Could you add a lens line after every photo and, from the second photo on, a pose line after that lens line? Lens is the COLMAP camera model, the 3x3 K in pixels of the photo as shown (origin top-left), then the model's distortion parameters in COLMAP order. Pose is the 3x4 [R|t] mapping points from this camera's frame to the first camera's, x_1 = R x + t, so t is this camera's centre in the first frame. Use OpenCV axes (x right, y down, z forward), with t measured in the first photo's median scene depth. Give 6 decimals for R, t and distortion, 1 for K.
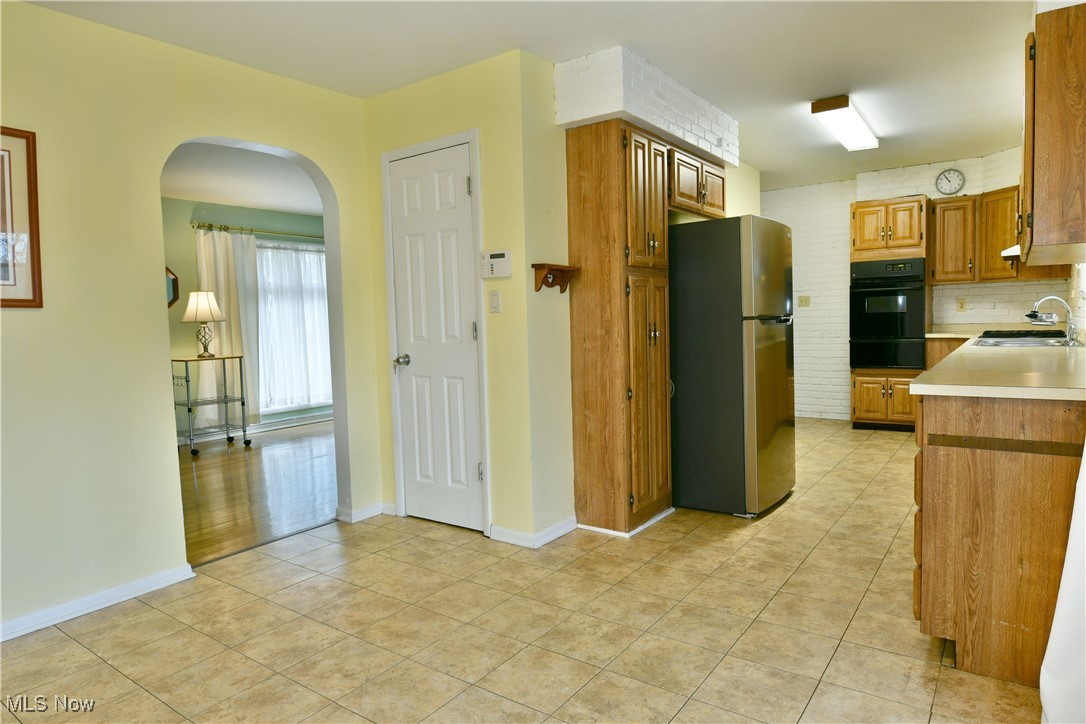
lens RADIAL K [[657.2, 0, 538.2], [0, 657.2, 360.4], [0, 0, 1]] dist [-0.011543, -0.005528]
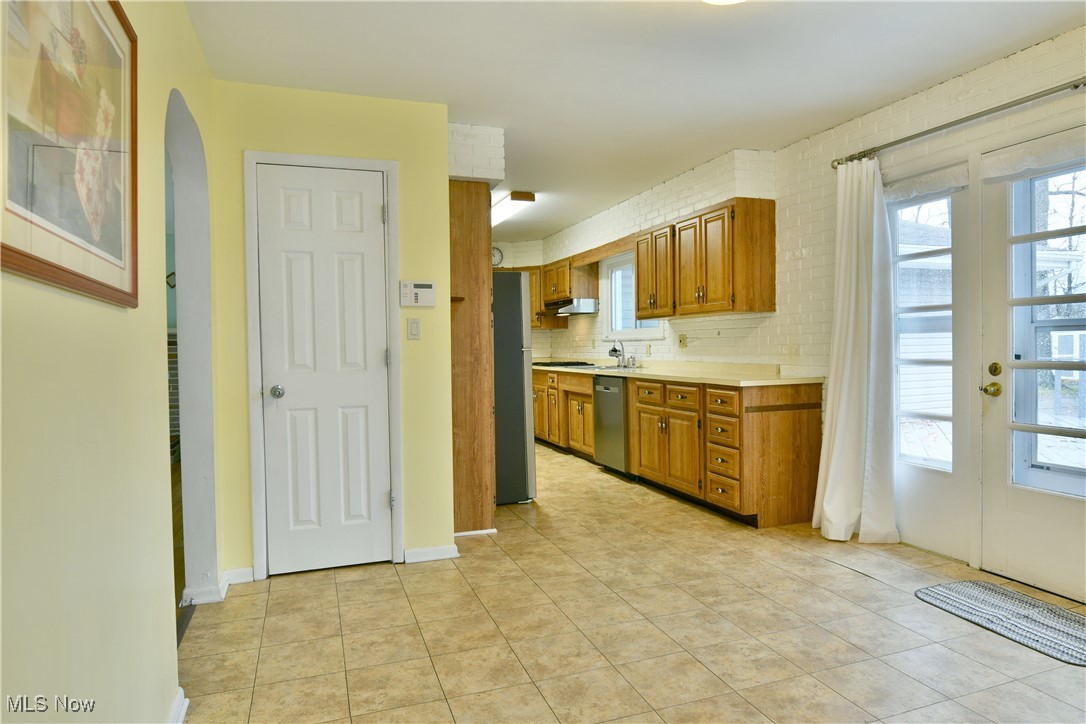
lens RADIAL K [[657.2, 0, 541.5], [0, 657.2, 362.0], [0, 0, 1]] dist [-0.011543, -0.005528]
pose [[0.564447, -0.001314, 0.825468, -0.771143], [0.054933, 0.997842, -0.035974, 0.010644], [-0.823639, 0.065650, 0.563301, 0.236809]]
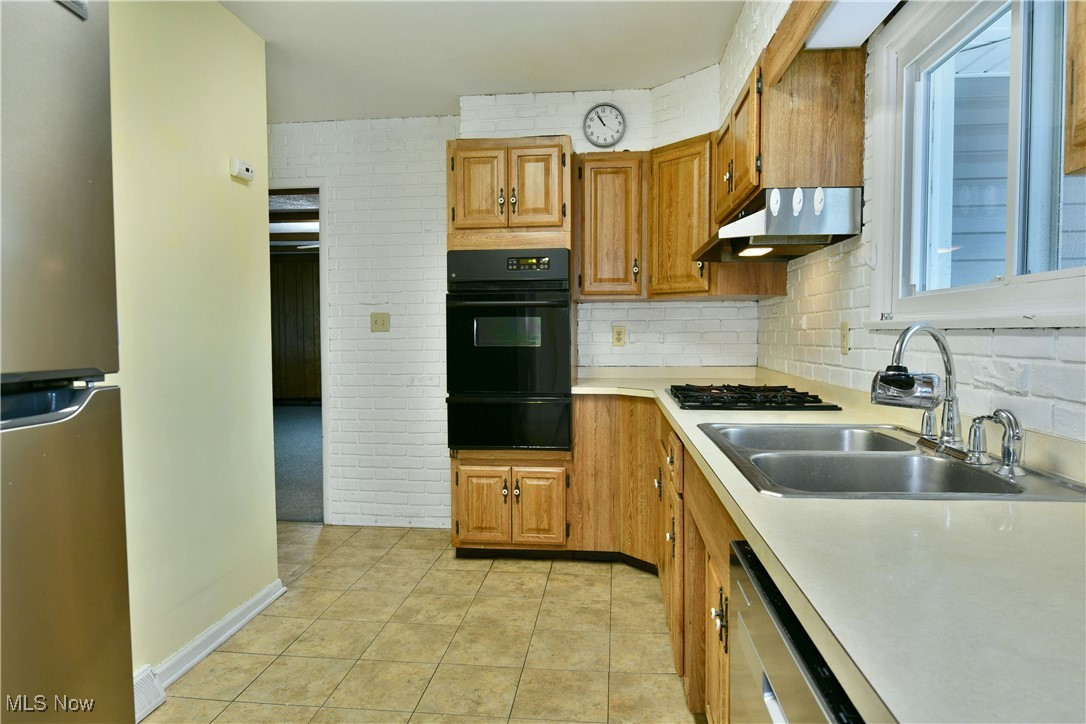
lens RADIAL K [[657.2, 0, 538.9], [0, 657.2, 359.3], [0, 0, 1]] dist [-0.011543, -0.005528]
pose [[0.866555, 0.006015, 0.499045, 0.474487], [0.011120, 0.999446, -0.031354, -0.076460], [-0.498958, 0.032720, 0.866008, 0.869380]]
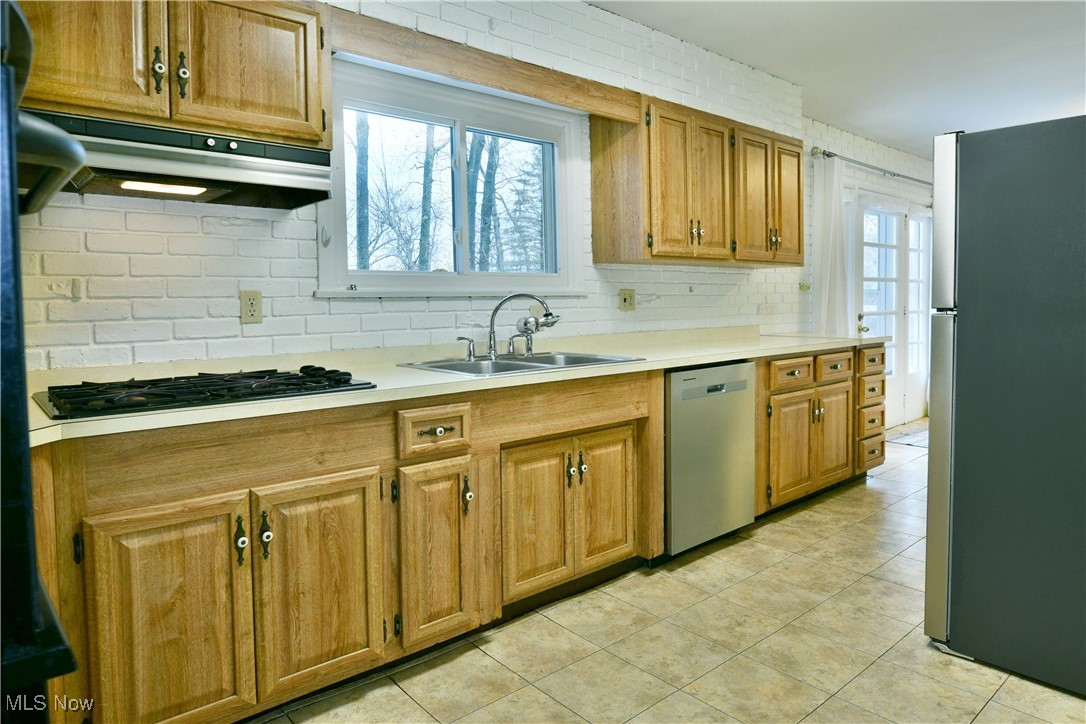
lens RADIAL K [[657.2, 0, 505.6], [0, 657.2, 316.3], [0, 0, 1]] dist [-0.011543, -0.005528]
pose [[-0.963086, 0.029872, 0.267531, 0.679643], [0.054035, 0.995049, 0.083415, -0.148520], [-0.263714, 0.094791, -0.959932, 1.875807]]
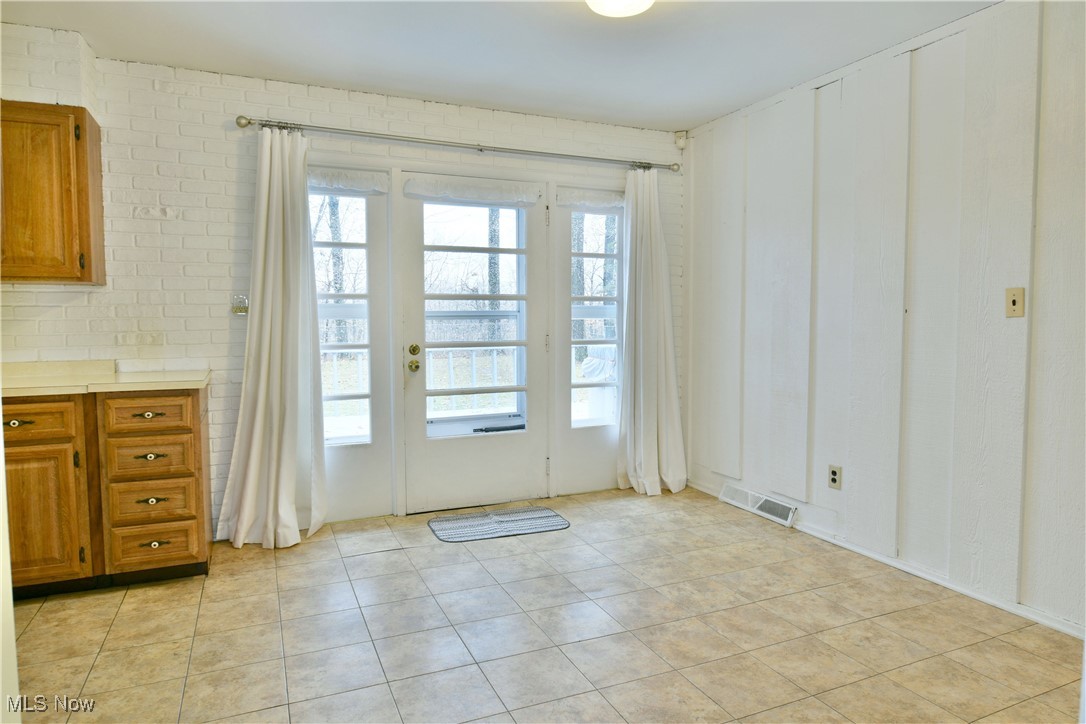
lens RADIAL K [[657.2, 0, 539.4], [0, 657.2, 365.4], [0, 0, 1]] dist [-0.011543, -0.005528]
pose [[-0.863736, -0.000993, 0.503944, -0.432865], [0.064869, 0.991460, 0.113136, -0.062556], [-0.499752, 0.130410, -0.856295, 1.069708]]
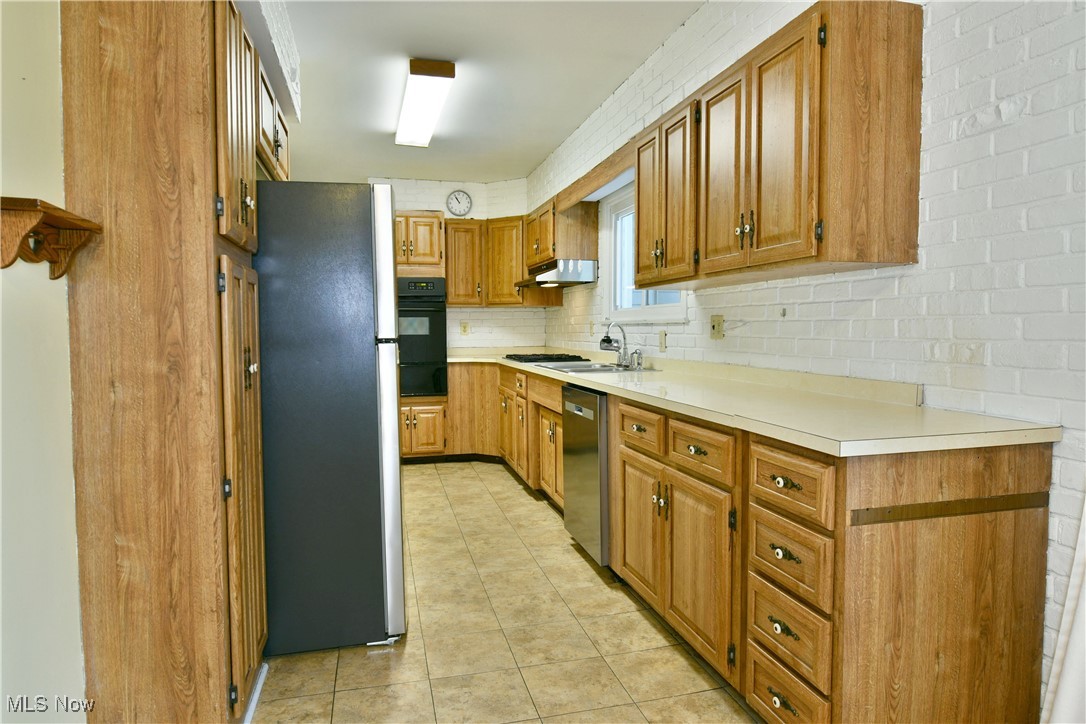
lens RADIAL K [[657.2, 0, 542.2], [0, 657.2, 360.1], [0, 0, 1]] dist [-0.011543, -0.005528]
pose [[0.635641, -0.012483, 0.771884, -0.090814], [0.037990, 0.999164, -0.015126, -0.029712], [-0.771049, 0.038939, 0.635584, 0.471309]]
